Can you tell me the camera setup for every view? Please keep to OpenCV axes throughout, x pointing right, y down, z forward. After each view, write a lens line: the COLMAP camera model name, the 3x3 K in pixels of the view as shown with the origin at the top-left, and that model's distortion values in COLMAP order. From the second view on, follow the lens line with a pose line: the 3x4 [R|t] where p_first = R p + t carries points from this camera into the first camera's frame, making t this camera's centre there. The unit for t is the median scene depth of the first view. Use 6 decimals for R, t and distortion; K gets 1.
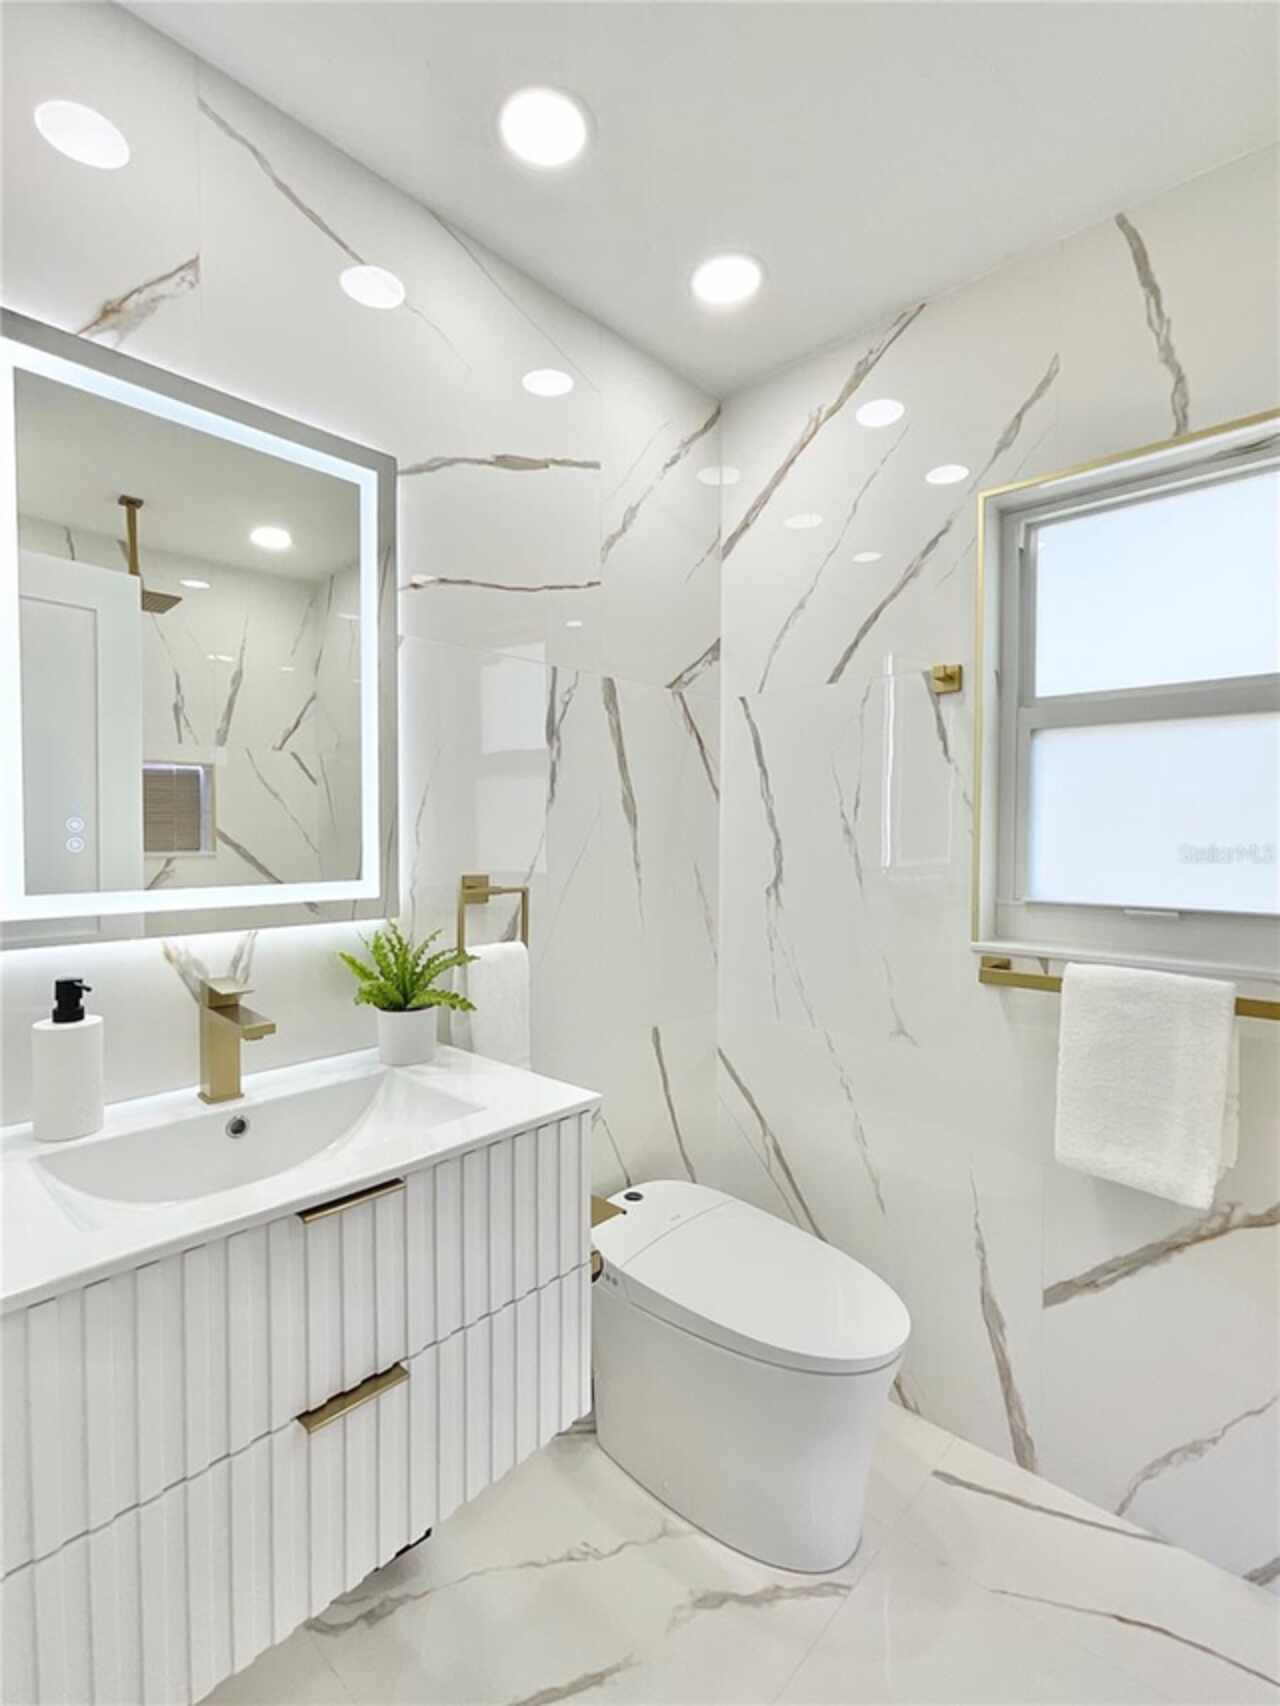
lens RADIAL K [[806.0, 0, 640.0], [0, 806.0, 853.0], [0, 0, 1]] dist [0.001441, 0.000052]
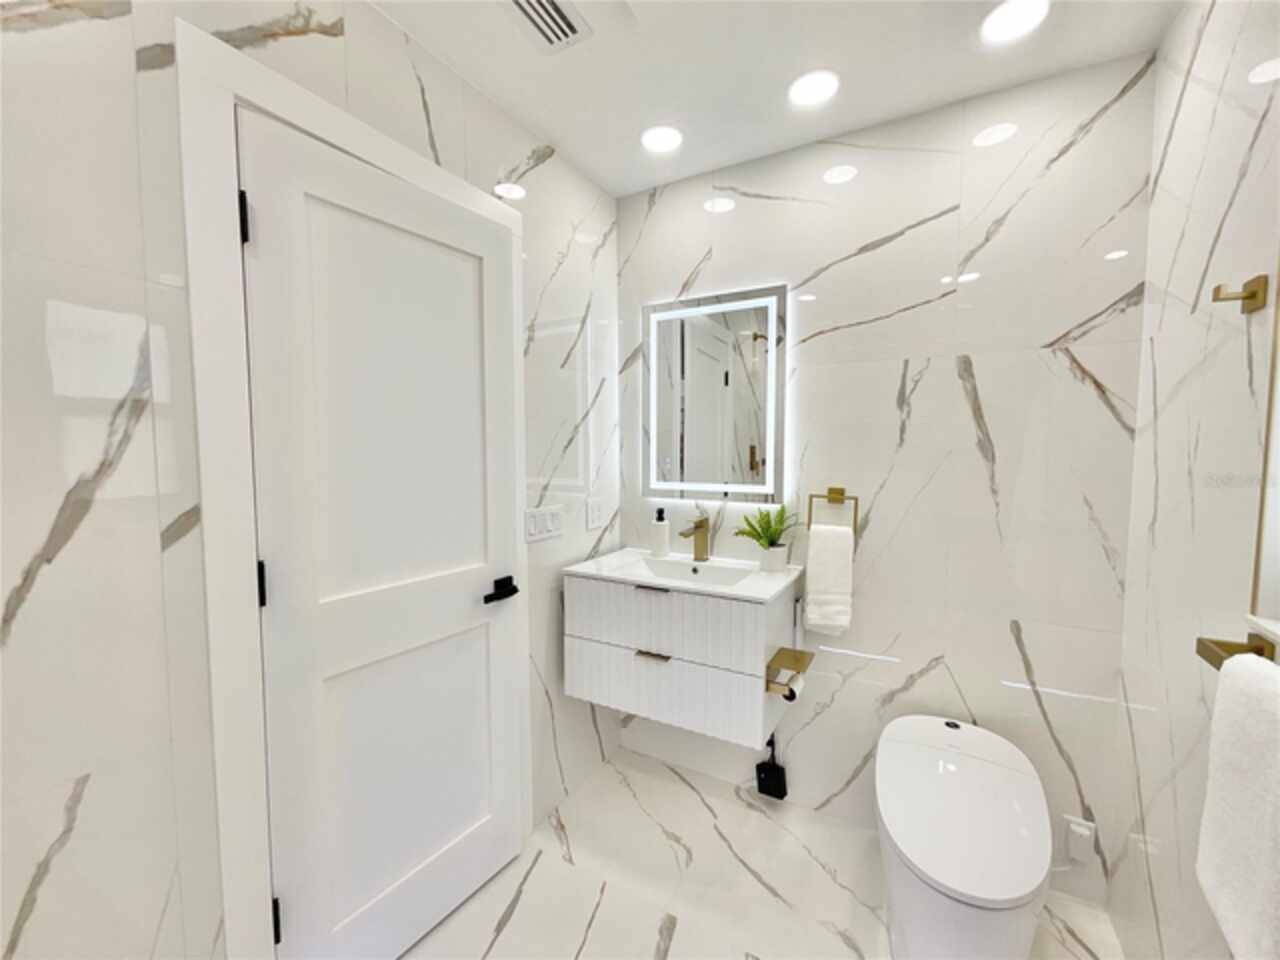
lens RADIAL K [[518.1, 0, 640.0], [0, 518.1, 480.0], [0, 0, 1]] dist [-0.001254, -0.000149]
pose [[0.225960, 0.054123, -0.972632, 0.730328], [-0.027641, 0.998410, 0.049136, -0.031005], [0.973744, 0.015782, 0.227096, 0.258404]]
